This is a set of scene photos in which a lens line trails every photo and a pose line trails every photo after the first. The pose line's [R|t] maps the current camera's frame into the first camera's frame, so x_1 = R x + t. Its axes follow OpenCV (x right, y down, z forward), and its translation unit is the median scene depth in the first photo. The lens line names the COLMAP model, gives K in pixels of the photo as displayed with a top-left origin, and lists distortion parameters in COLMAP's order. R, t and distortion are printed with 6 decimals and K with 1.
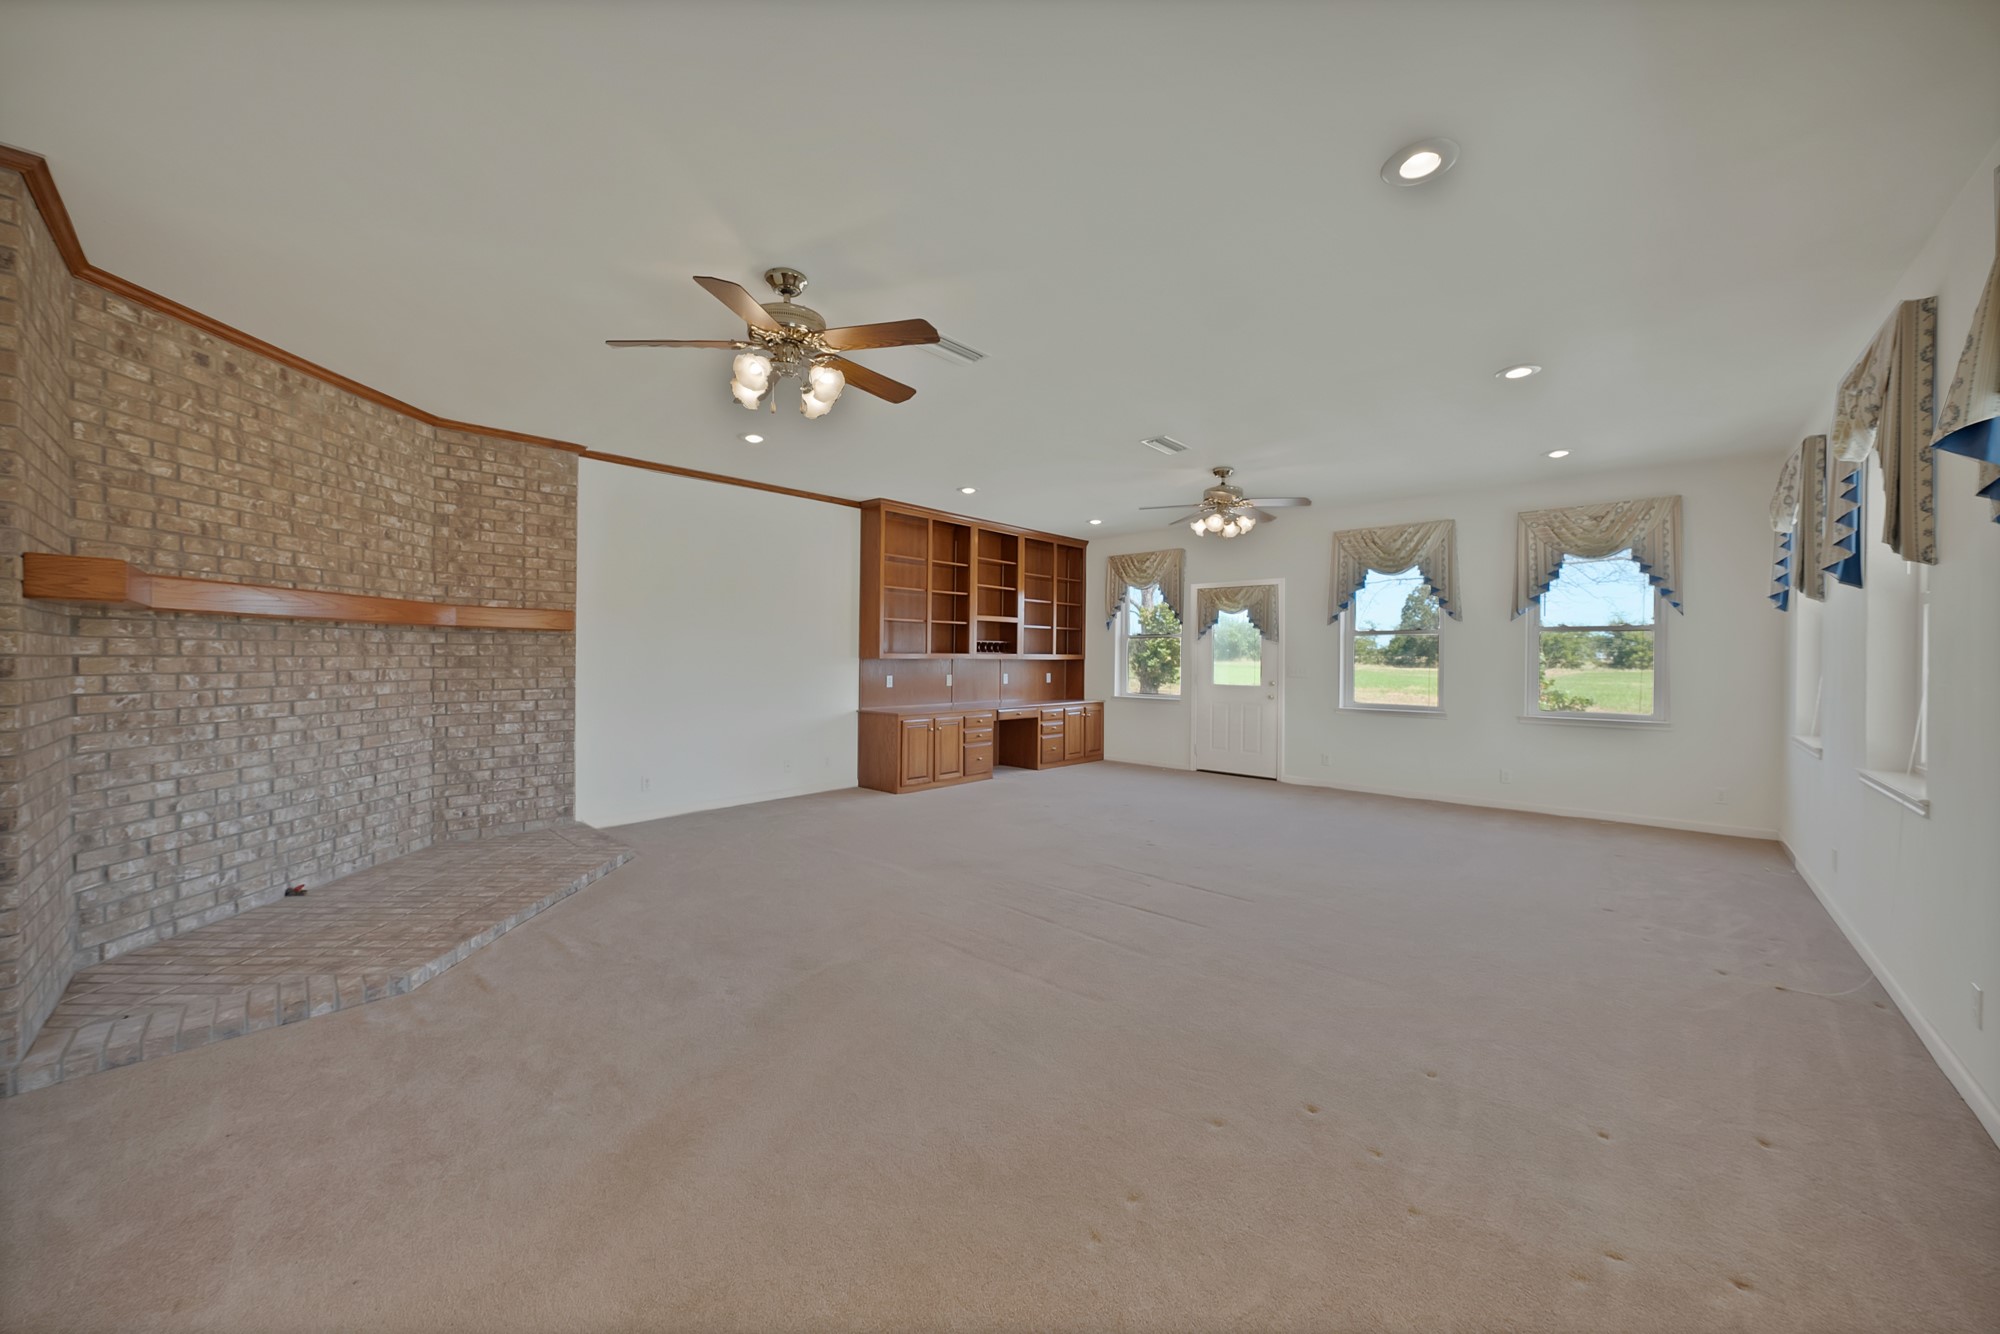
lens RADIAL K [[699.0, 0, 990.7], [0, 699.0, 663.1], [0, 0, 1]] dist [-0.020572, 0.002686]
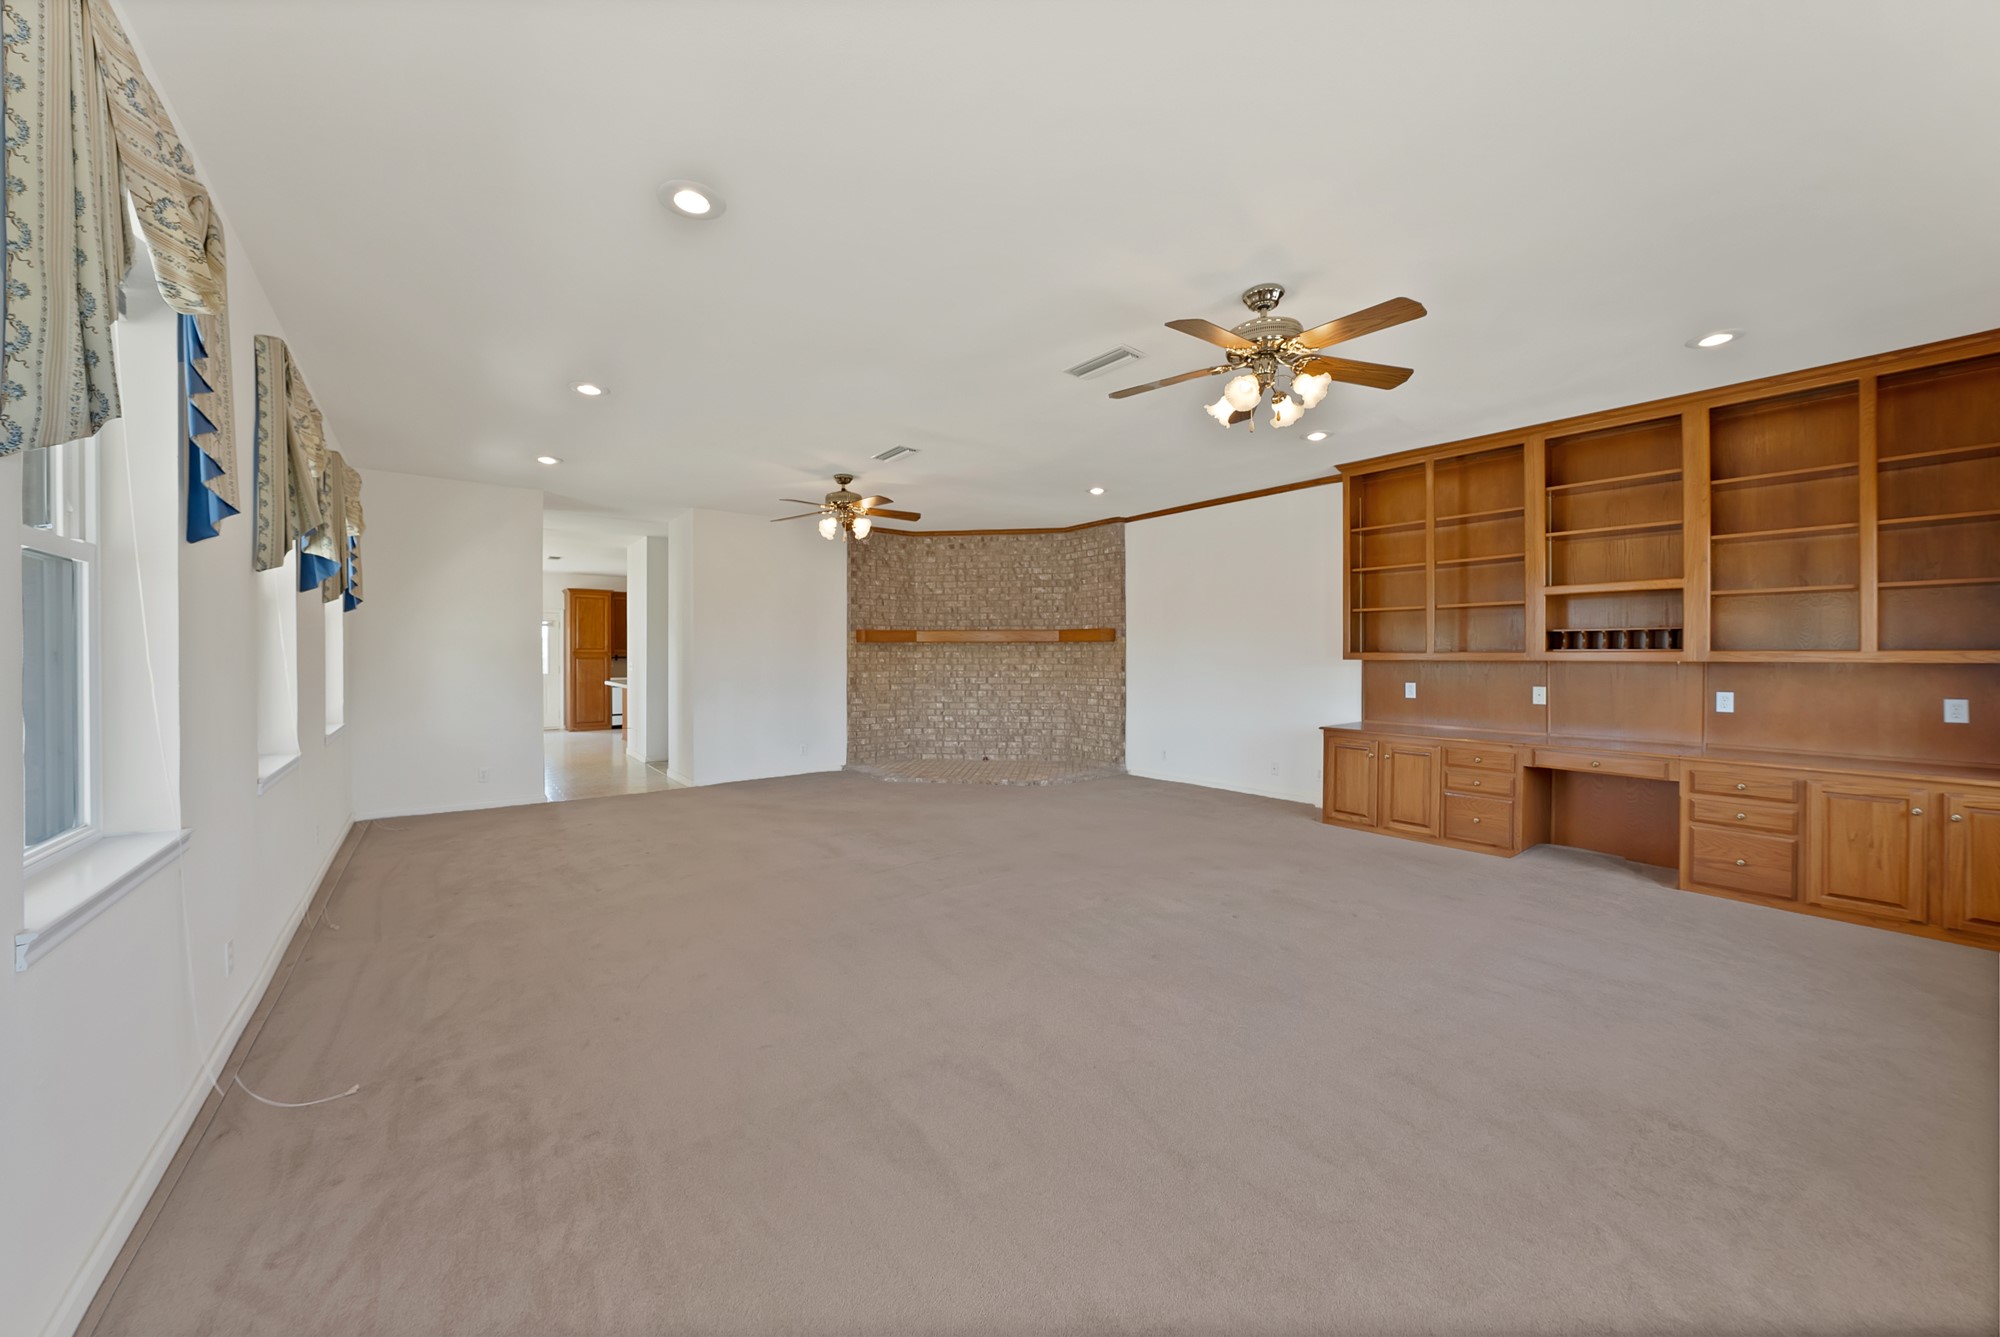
lens RADIAL K [[699.0, 0, 1002.7], [0, 699.0, 665.8], [0, 0, 1]] dist [-0.020572, 0.002686]
pose [[-0.120343, 0.007243, -0.992706, 1.350748], [-0.009483, 0.999919, 0.008446, -0.004504], [0.992687, 0.010431, -0.120265, 1.353692]]
